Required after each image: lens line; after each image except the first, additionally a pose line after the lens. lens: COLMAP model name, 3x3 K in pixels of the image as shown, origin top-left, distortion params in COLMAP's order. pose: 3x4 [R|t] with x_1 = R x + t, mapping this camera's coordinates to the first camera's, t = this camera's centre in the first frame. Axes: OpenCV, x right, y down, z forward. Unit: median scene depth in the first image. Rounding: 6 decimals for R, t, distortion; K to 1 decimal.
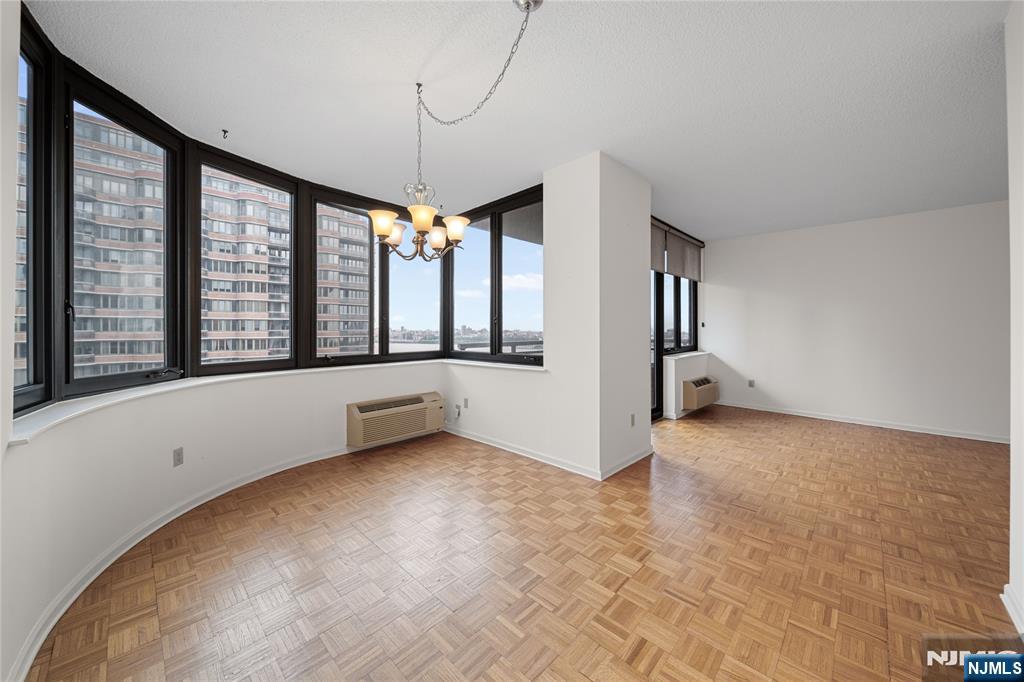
lens RADIAL K [[374.9, 0, 507.5], [0, 374.9, 330.9], [0, 0, 1]] dist [-0.007023, -0.000111]
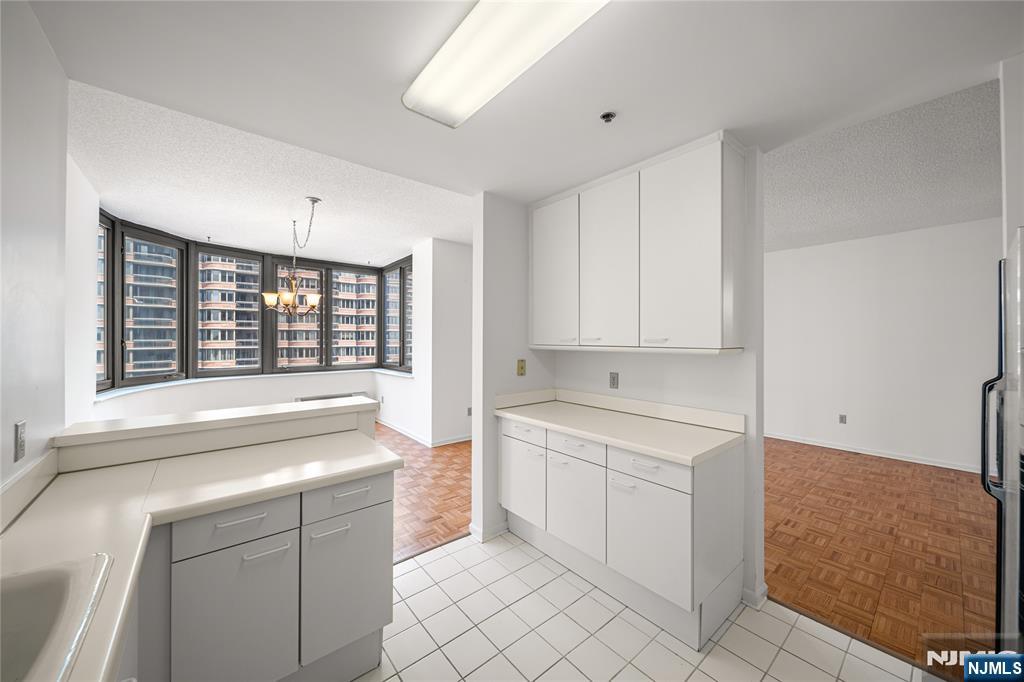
lens RADIAL K [[370.7, 0, 510.5], [0, 370.7, 340.6], [0, 0, 1]] dist [-0.002641, -0.000020]
pose [[0.994976, 0.002112, -0.100088, 0.747536], [-0.001930, 0.999996, 0.001918, -0.054351], [0.100092, -0.001715, 0.994977, -0.527484]]
